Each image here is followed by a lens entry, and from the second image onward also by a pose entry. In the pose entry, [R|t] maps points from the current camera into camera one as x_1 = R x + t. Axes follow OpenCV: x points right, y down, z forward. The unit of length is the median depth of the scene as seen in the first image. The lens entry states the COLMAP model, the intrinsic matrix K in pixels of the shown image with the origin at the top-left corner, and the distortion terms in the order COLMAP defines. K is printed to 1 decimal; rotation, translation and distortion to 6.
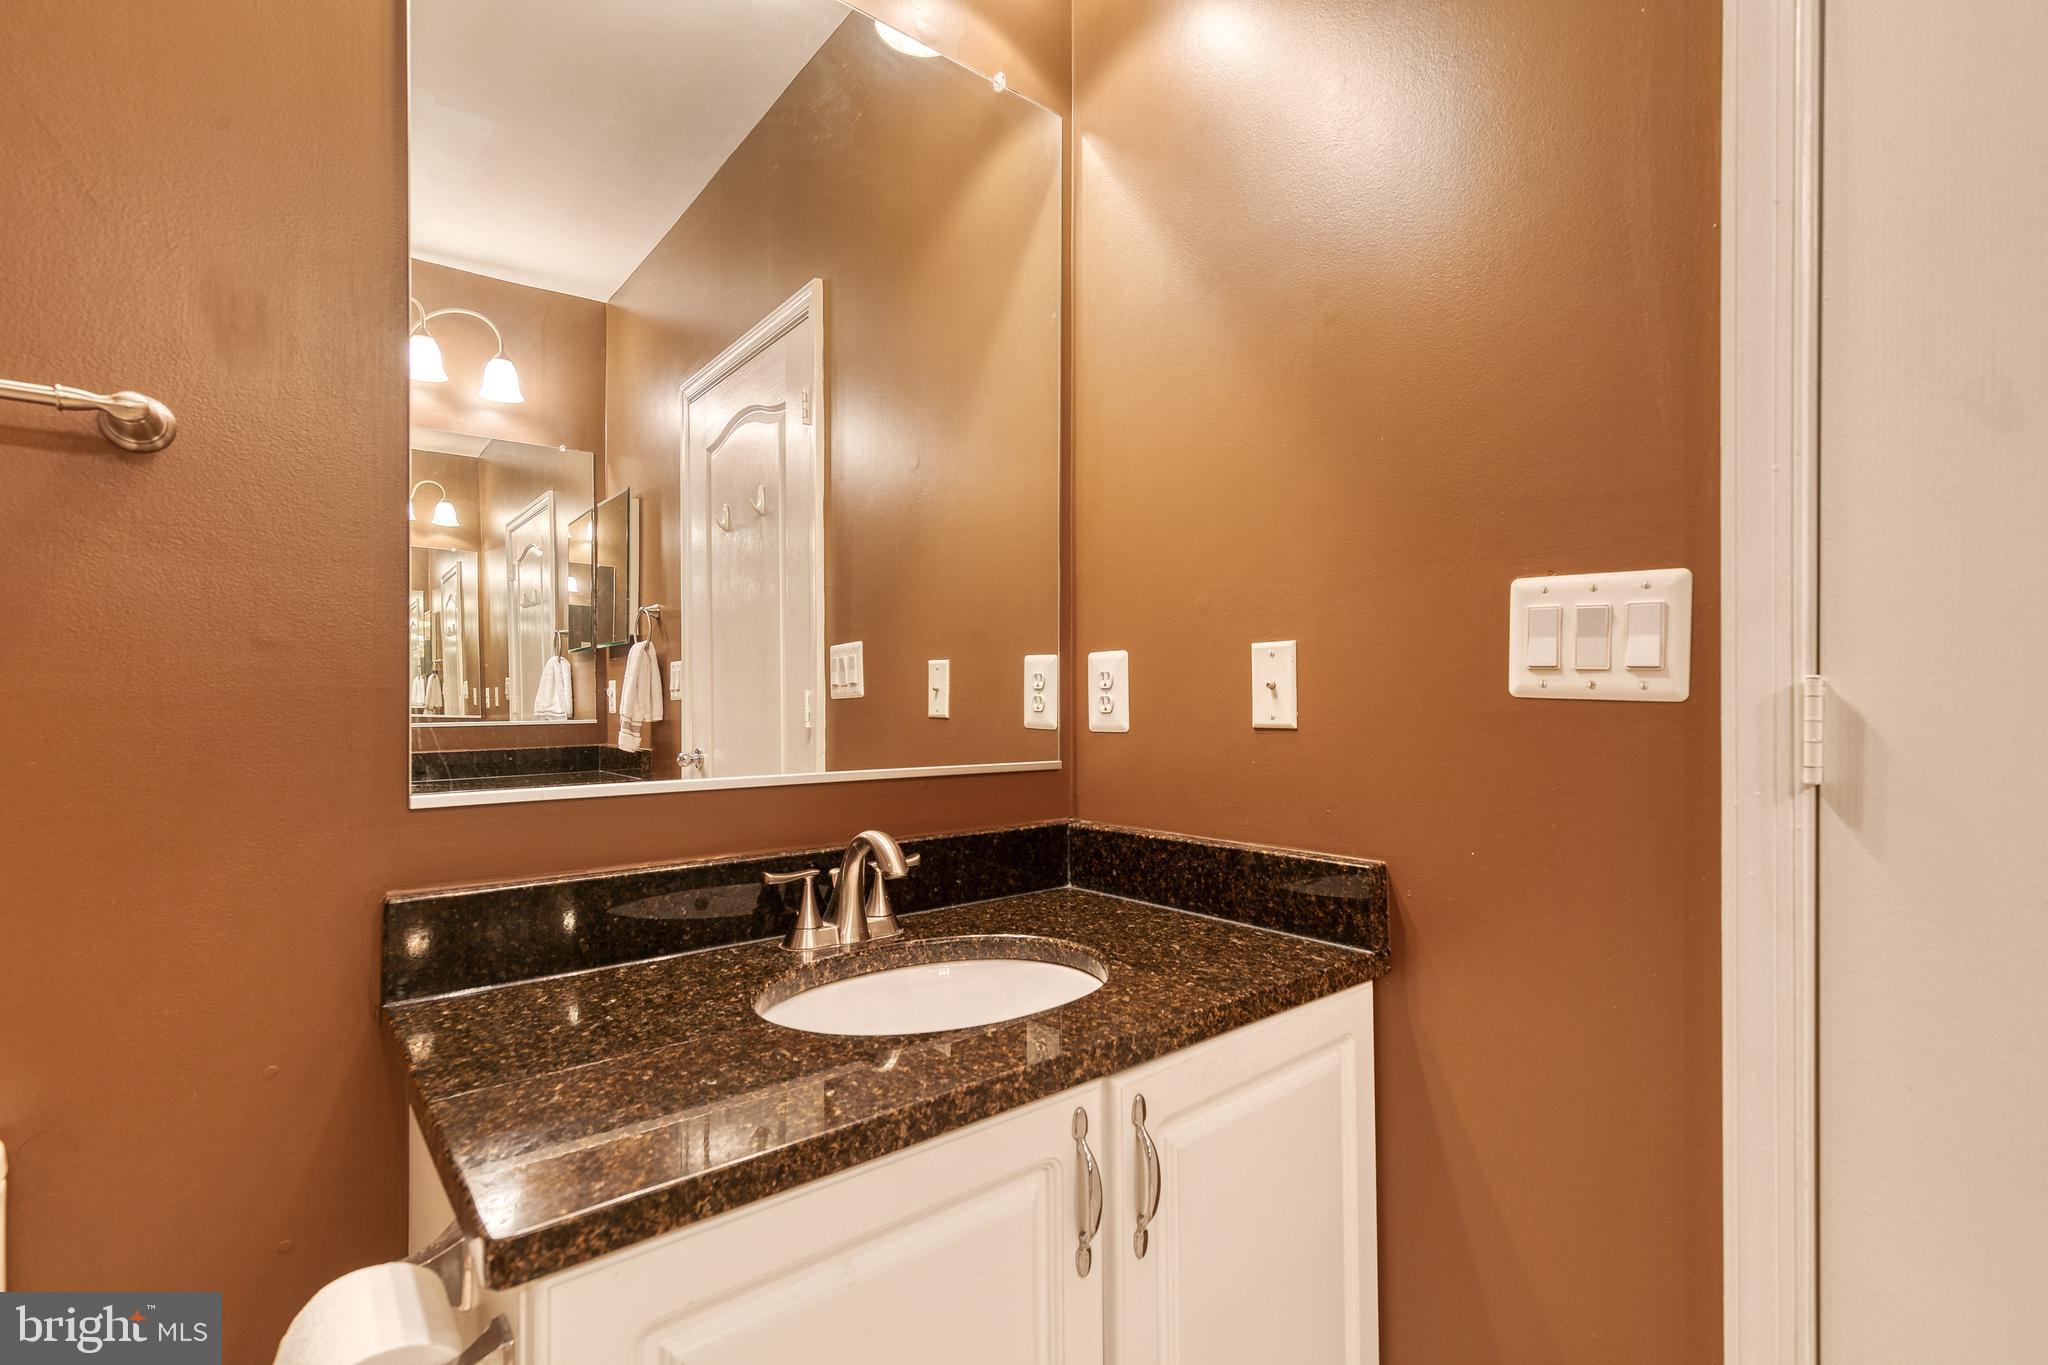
lens RADIAL K [[929.8, 0, 1028.9], [0, 929.8, 694.3], [0, 0, 1]] dist [0.018833, -0.004687]
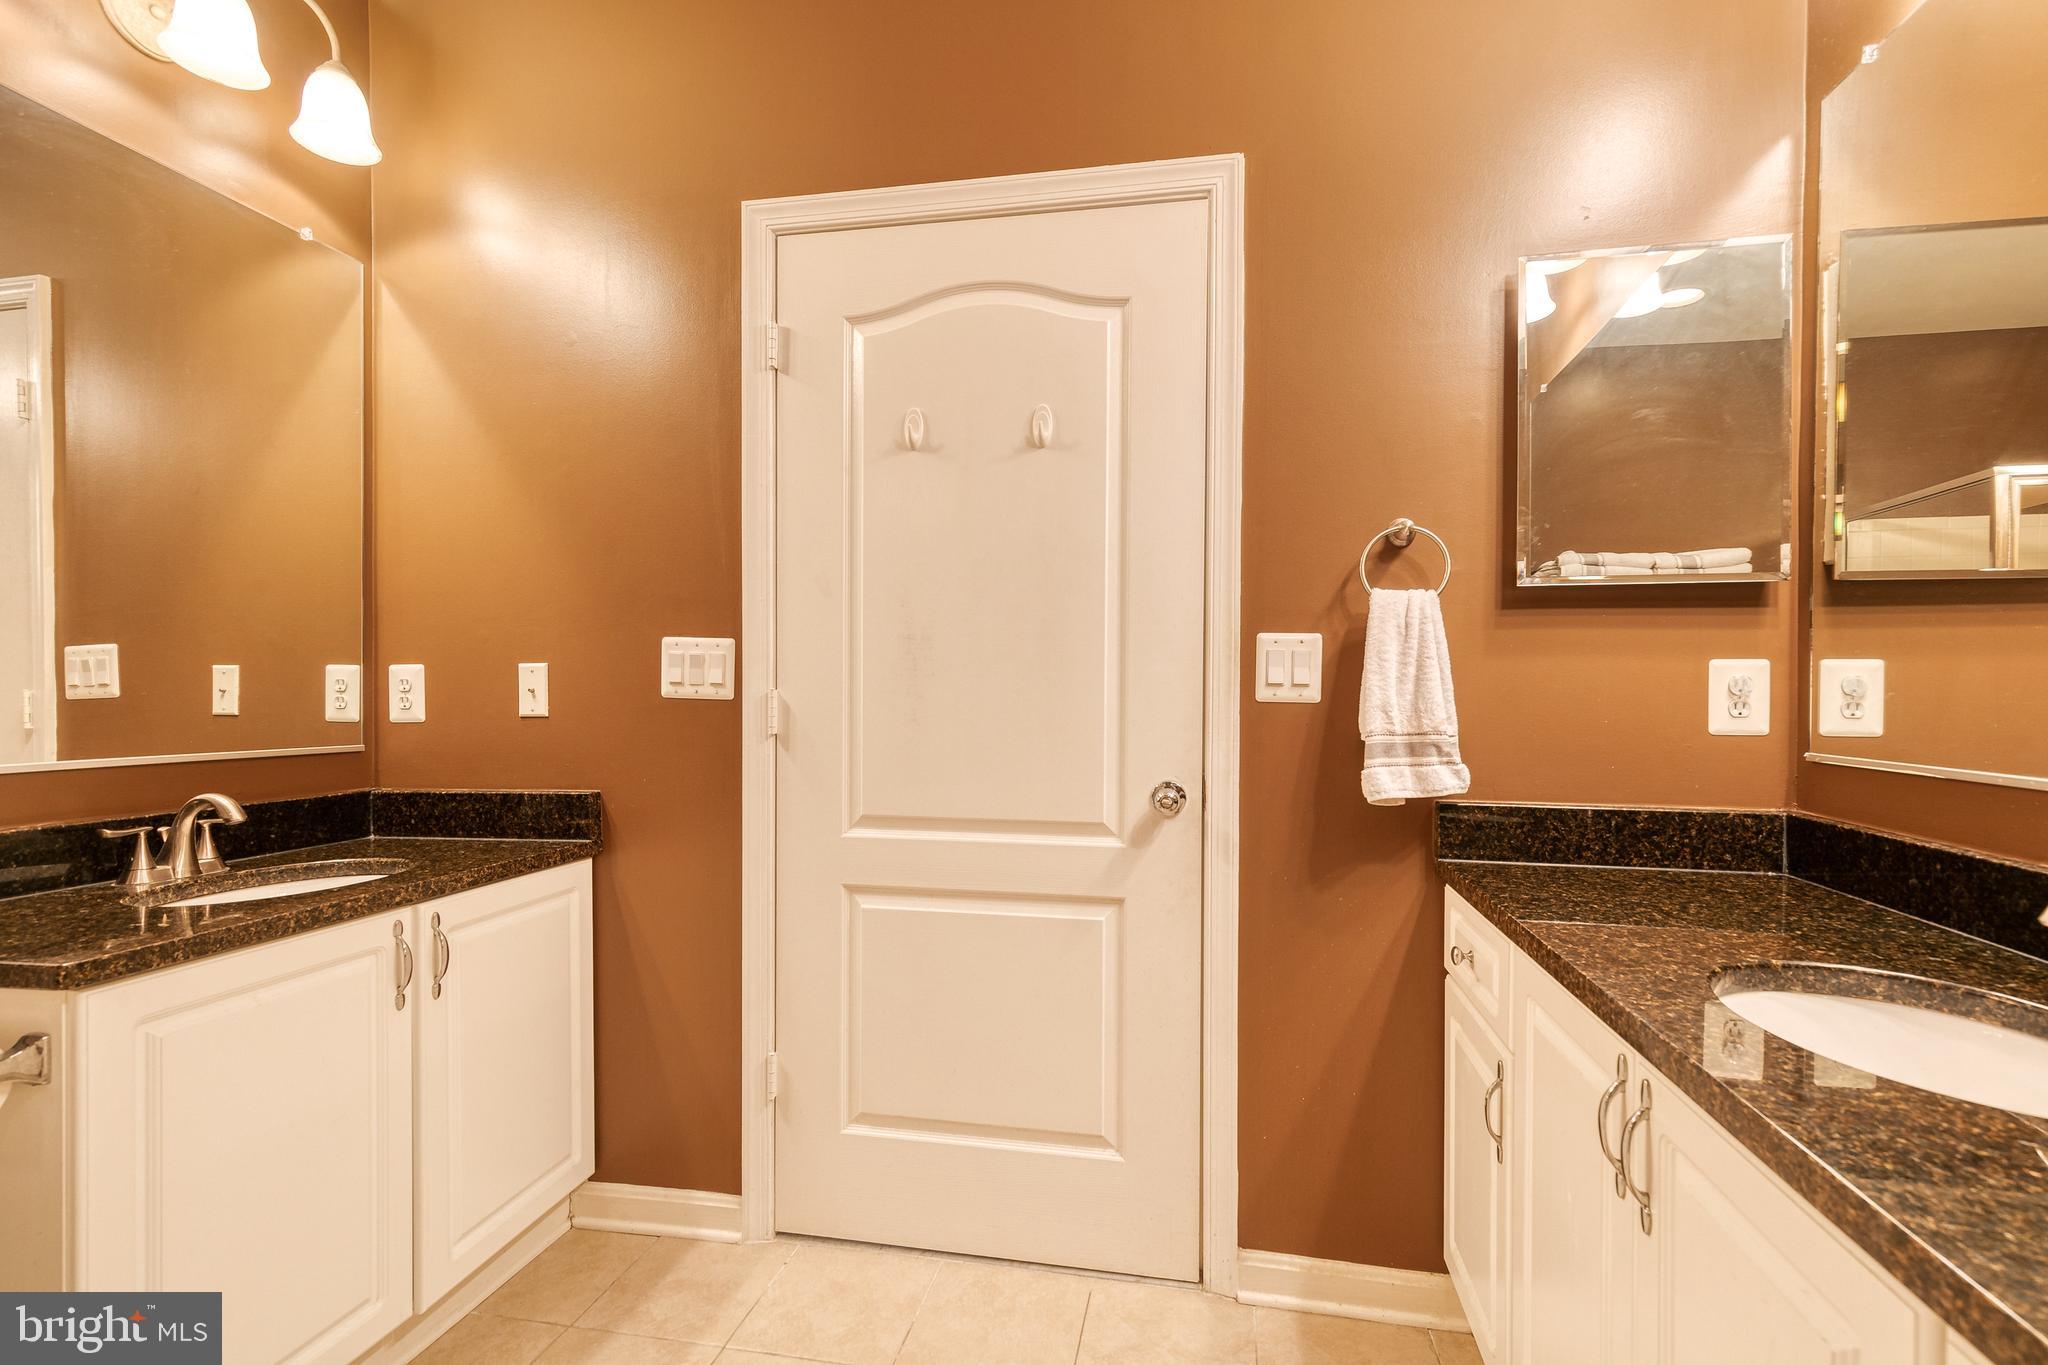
lens RADIAL K [[929.8, 0, 1028.9], [0, 929.8, 694.3], [0, 0, 1]] dist [0.018833, -0.004687]
pose [[0.770720, 0.000100, 0.637174, -0.115487], [-0.002180, 0.999995, 0.002480, -0.009000], [-0.637170, -0.003301, 0.770716, -0.854814]]
